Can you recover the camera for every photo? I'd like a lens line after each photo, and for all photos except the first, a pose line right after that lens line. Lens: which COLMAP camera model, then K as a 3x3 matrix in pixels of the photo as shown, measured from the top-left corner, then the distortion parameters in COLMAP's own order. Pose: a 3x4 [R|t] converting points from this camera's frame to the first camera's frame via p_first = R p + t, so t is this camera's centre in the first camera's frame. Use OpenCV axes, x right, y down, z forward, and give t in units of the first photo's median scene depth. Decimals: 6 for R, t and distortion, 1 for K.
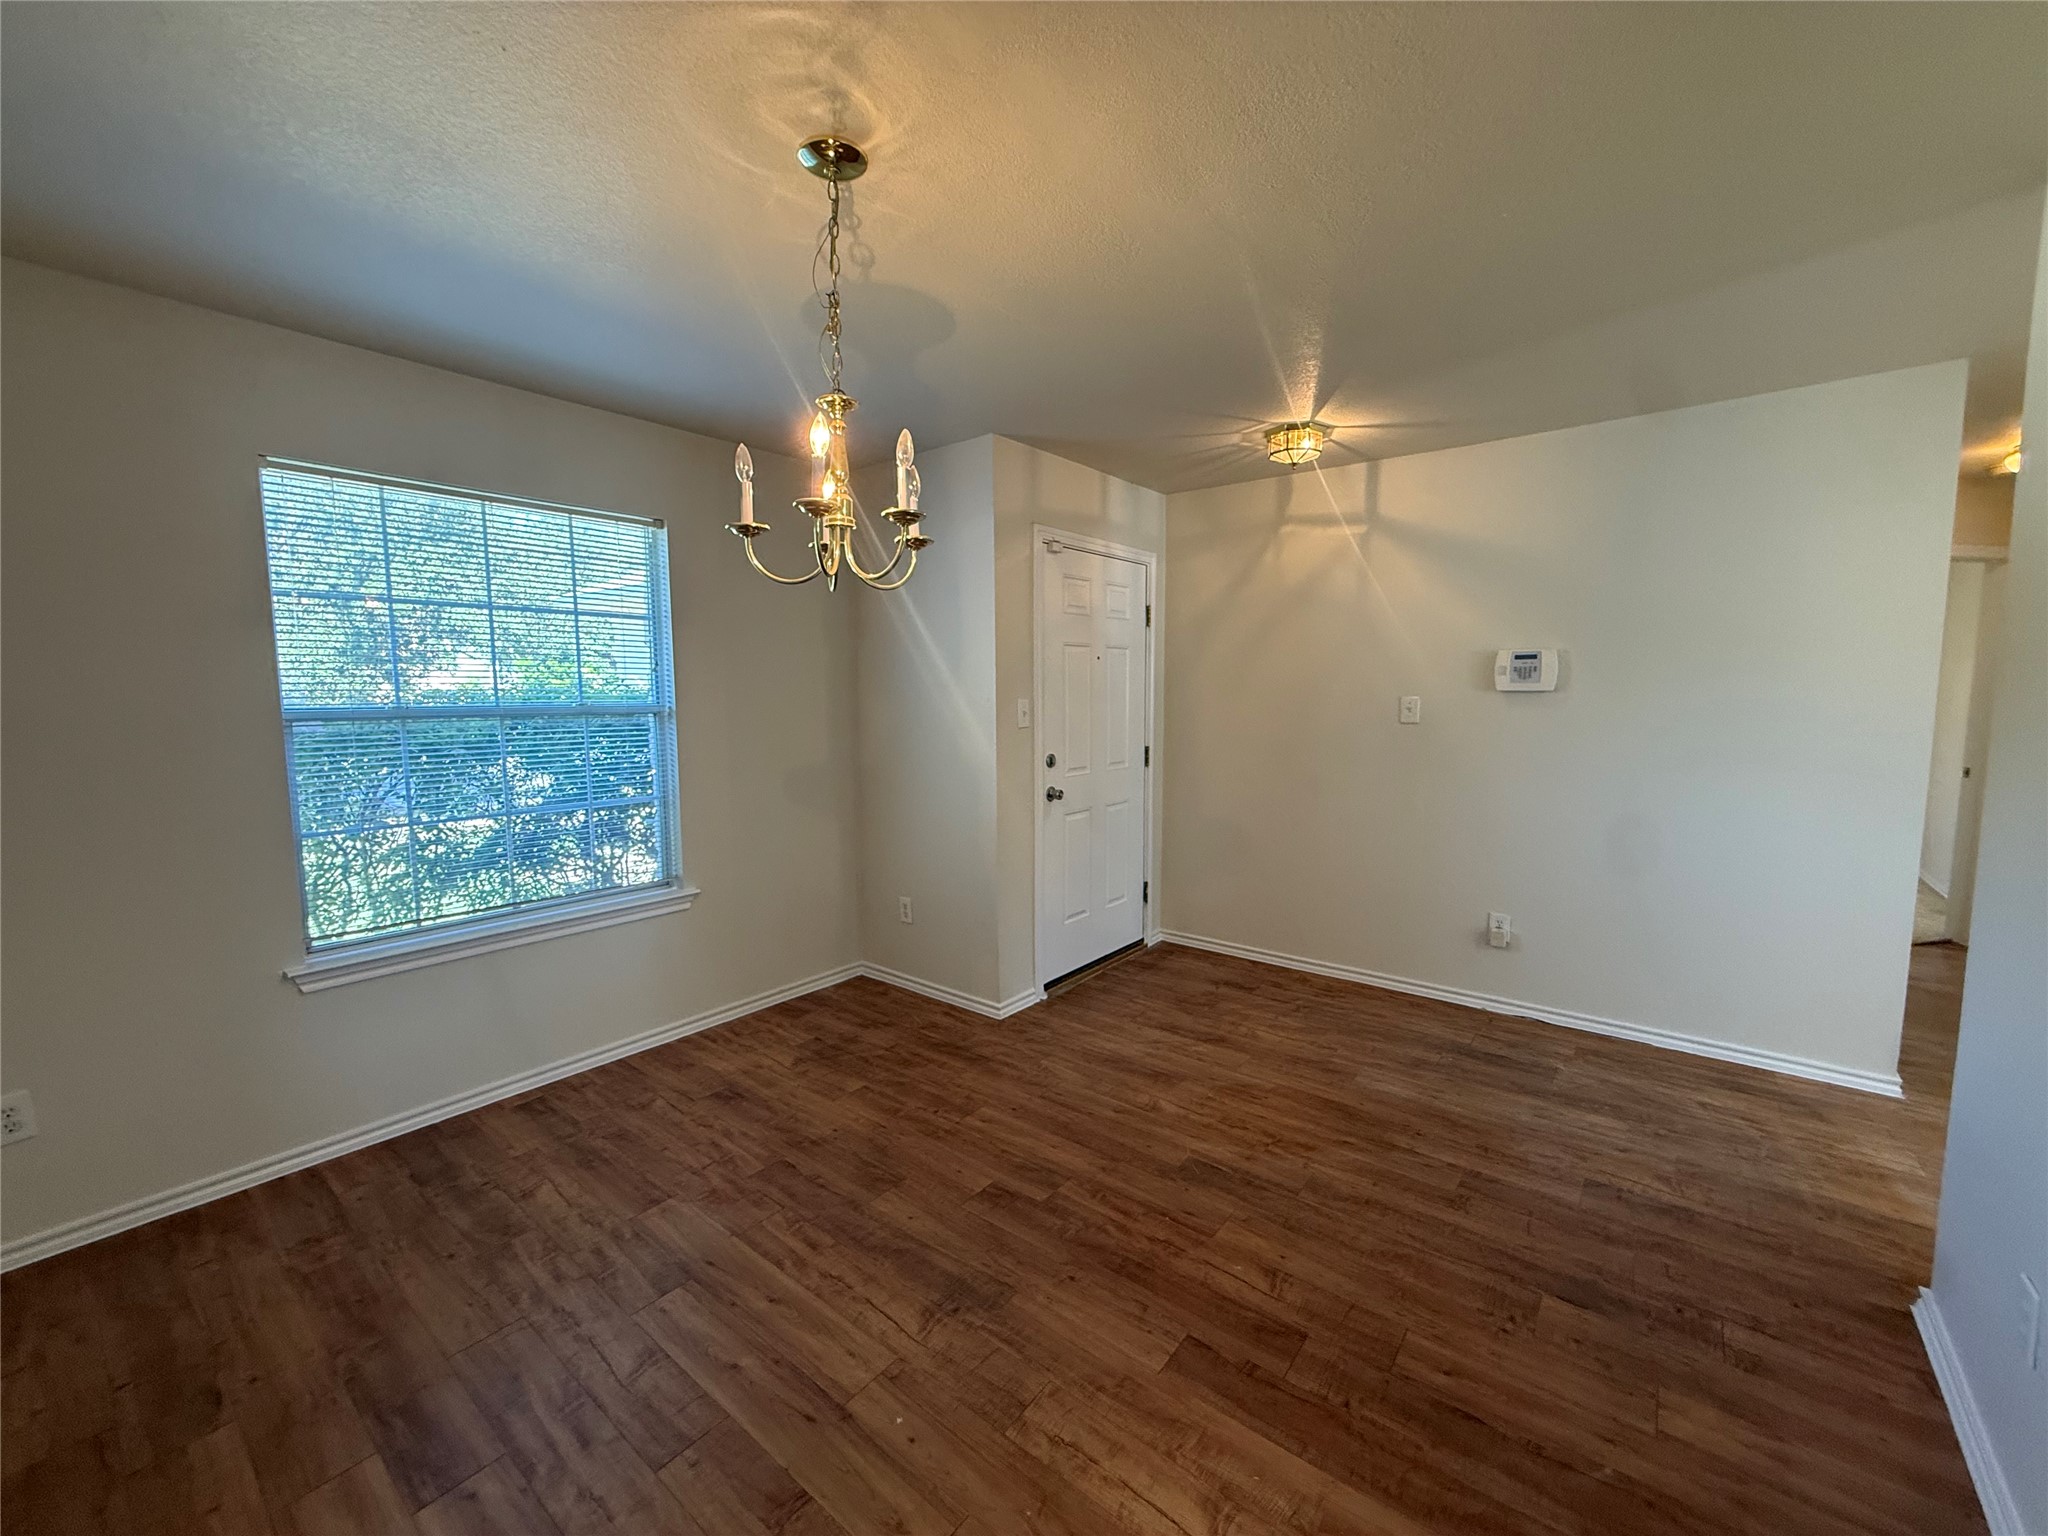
lens RADIAL K [[818.2, 0, 1022.6], [0, 818.2, 767.1], [0, 0, 1]] dist [-0.000867, 0.000636]
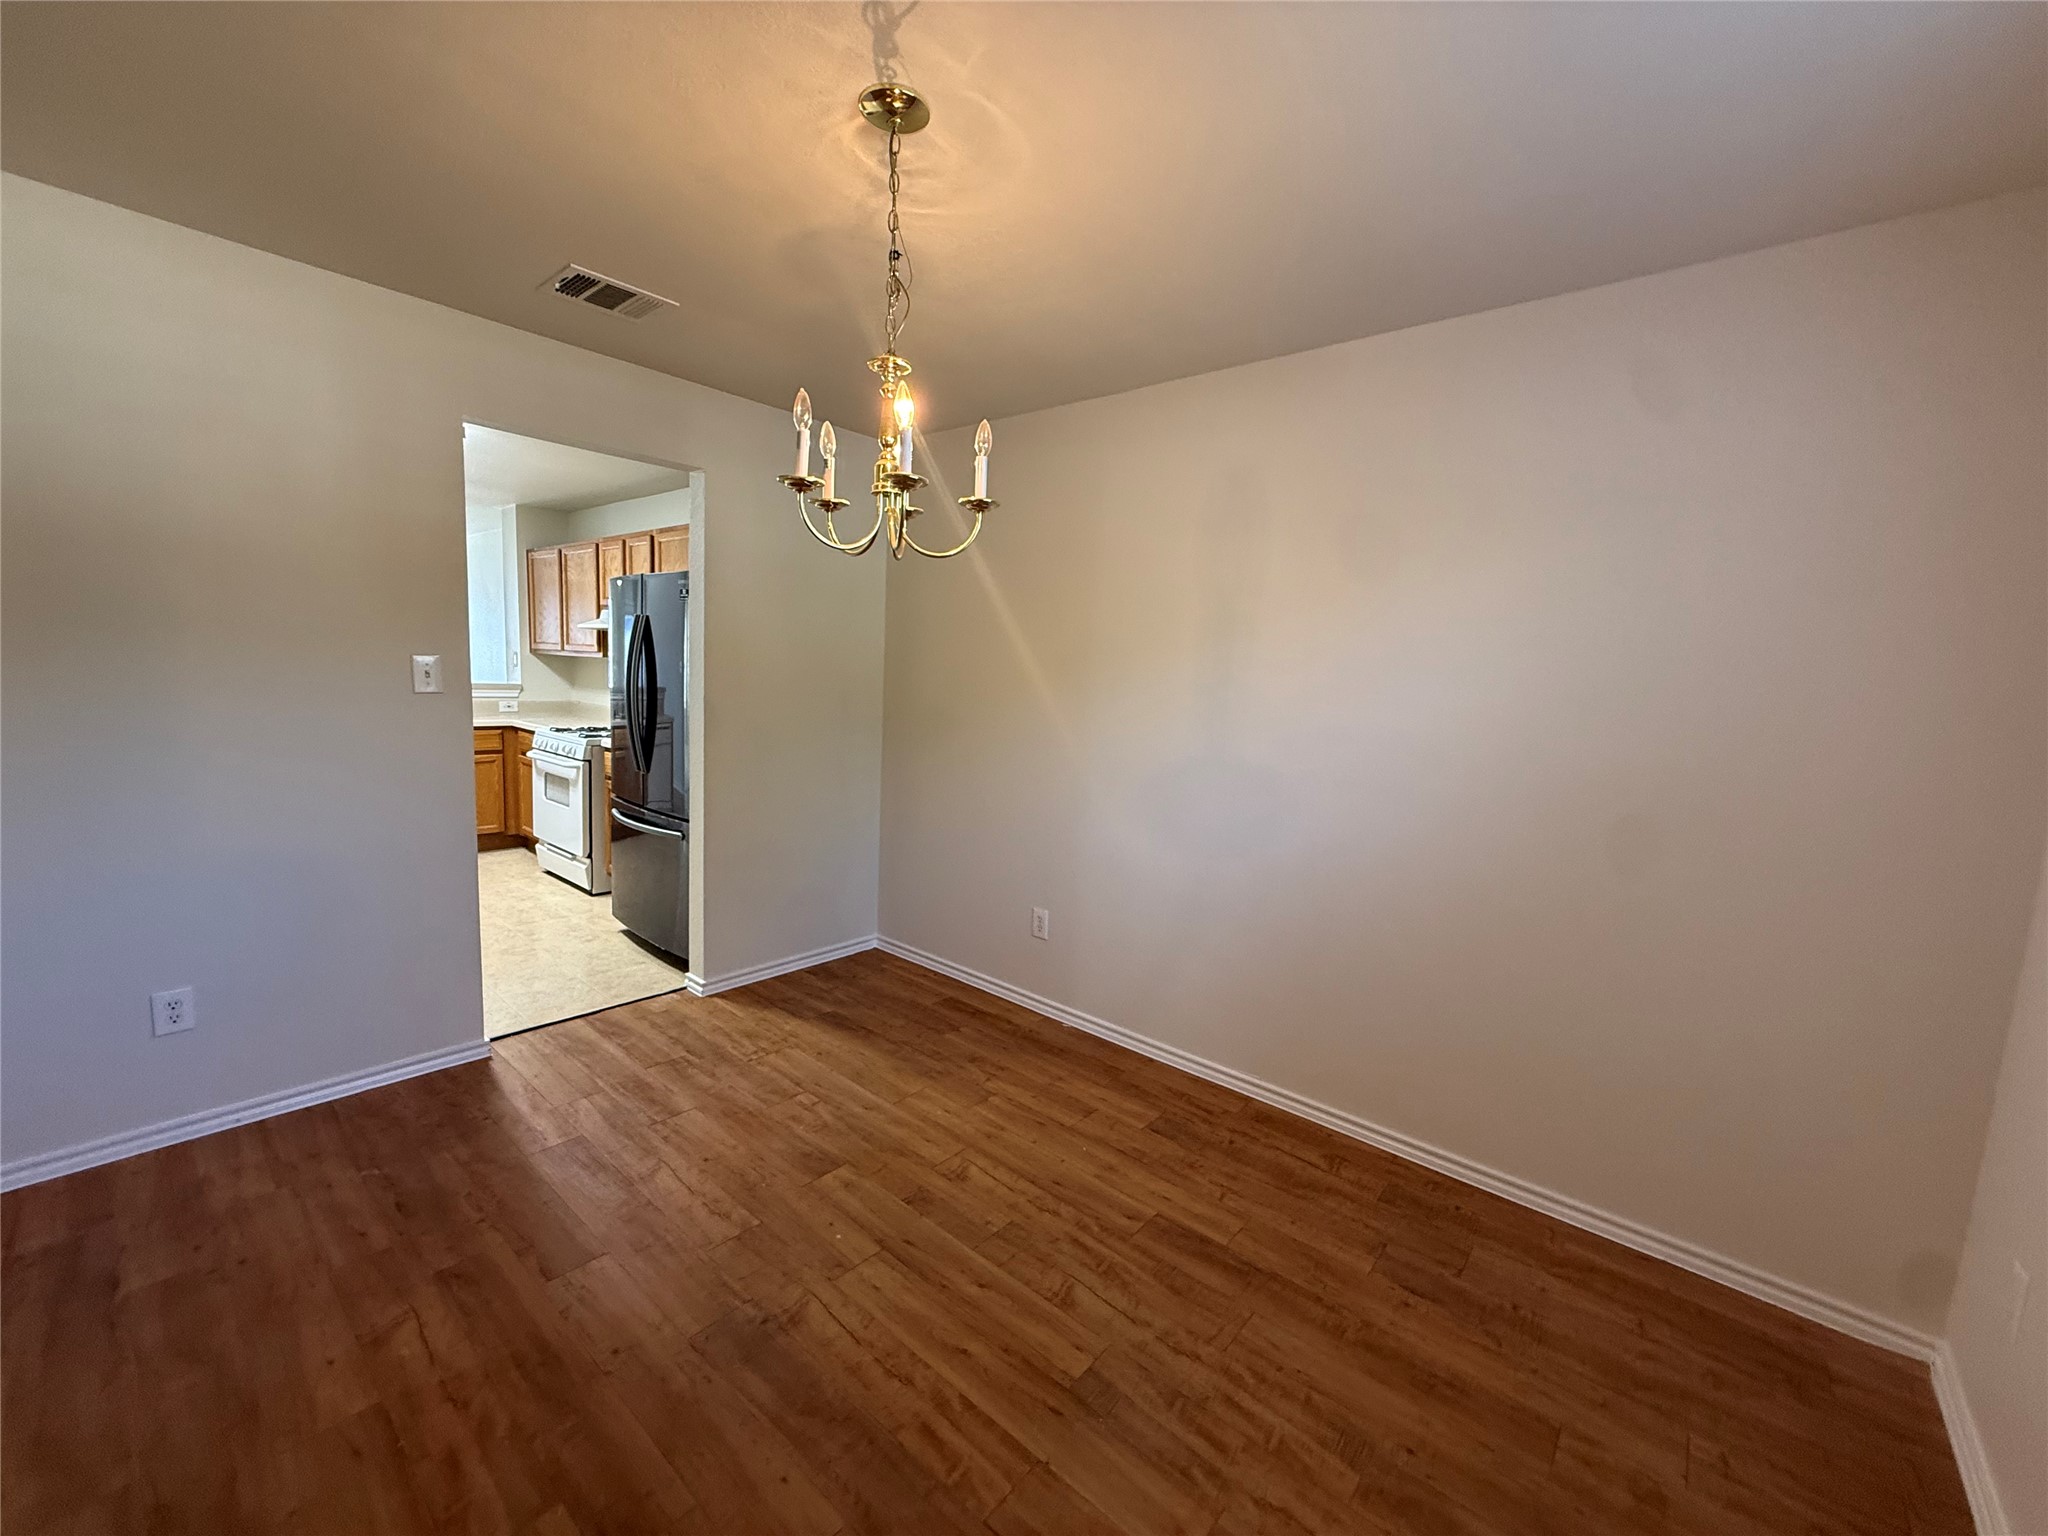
lens RADIAL K [[818.2, 0, 1024.0], [0, 818.2, 765.8], [0, 0, 1]] dist [-0.000867, 0.000636]
pose [[-0.998669, -0.045003, 0.025194, -0.277028], [-0.038572, 0.975981, 0.214415, -0.126195], [-0.034239, 0.213158, -0.976418, 1.313836]]
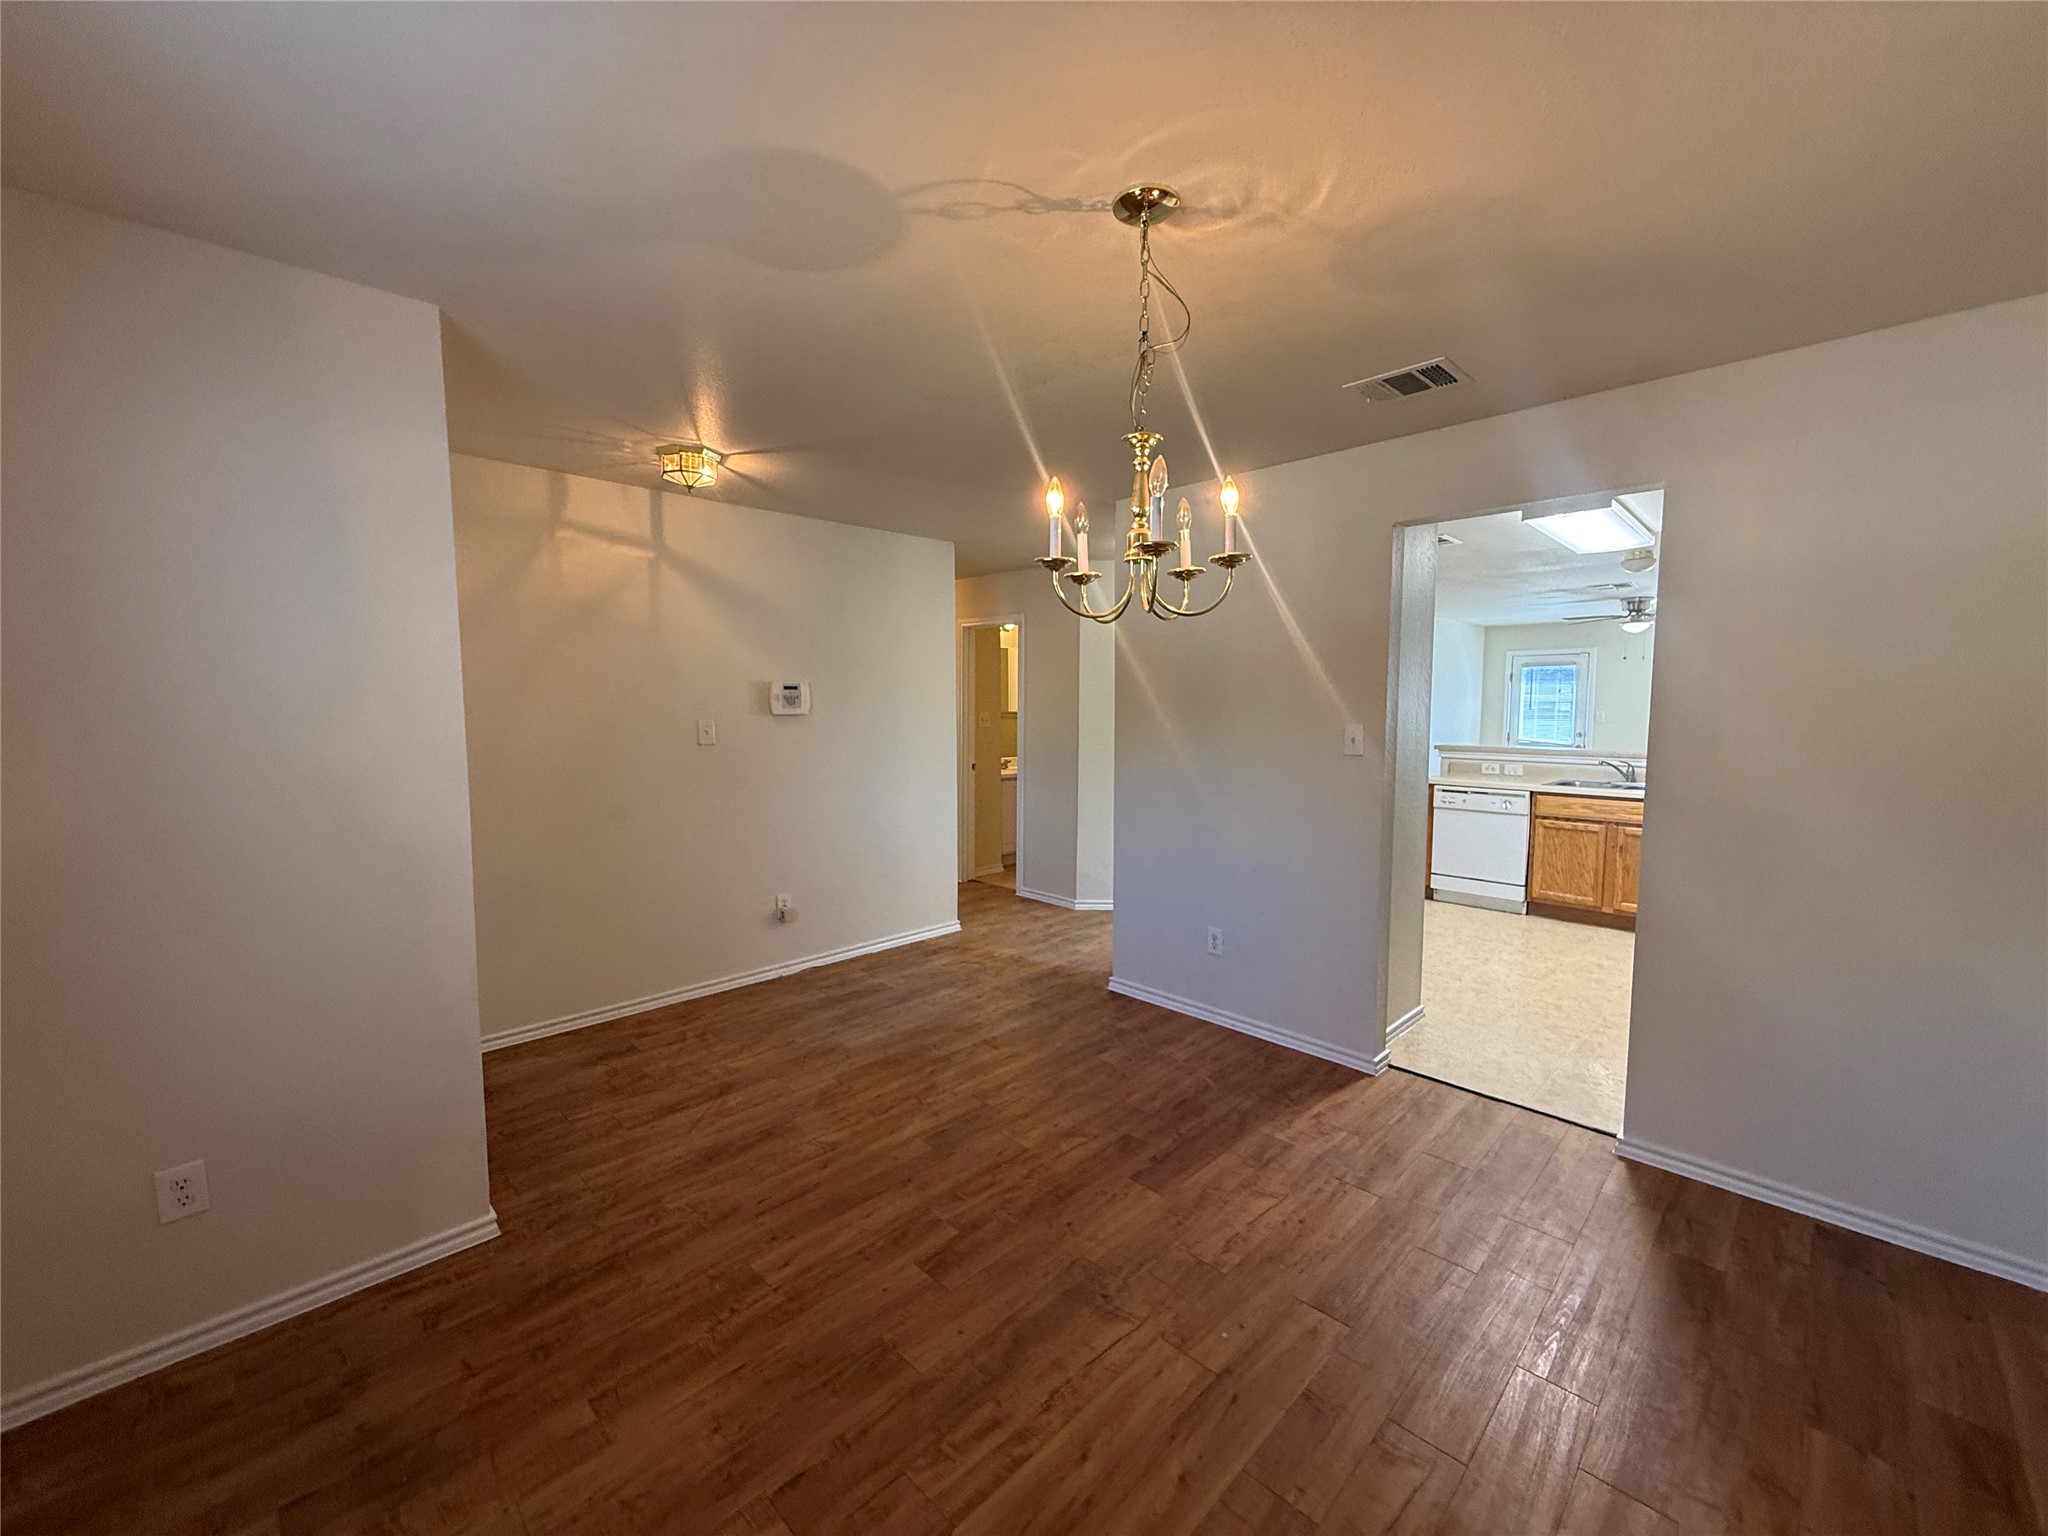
lens RADIAL K [[818.2, 0, 1019.4], [0, 818.2, 766.4], [0, 0, 1]] dist [-0.000867, 0.000636]
pose [[0.106725, -0.071034, 0.991748, -0.823173], [0.094643, 0.993642, 0.060985, -0.076803], [-0.989774, 0.087353, 0.112769, 0.689493]]
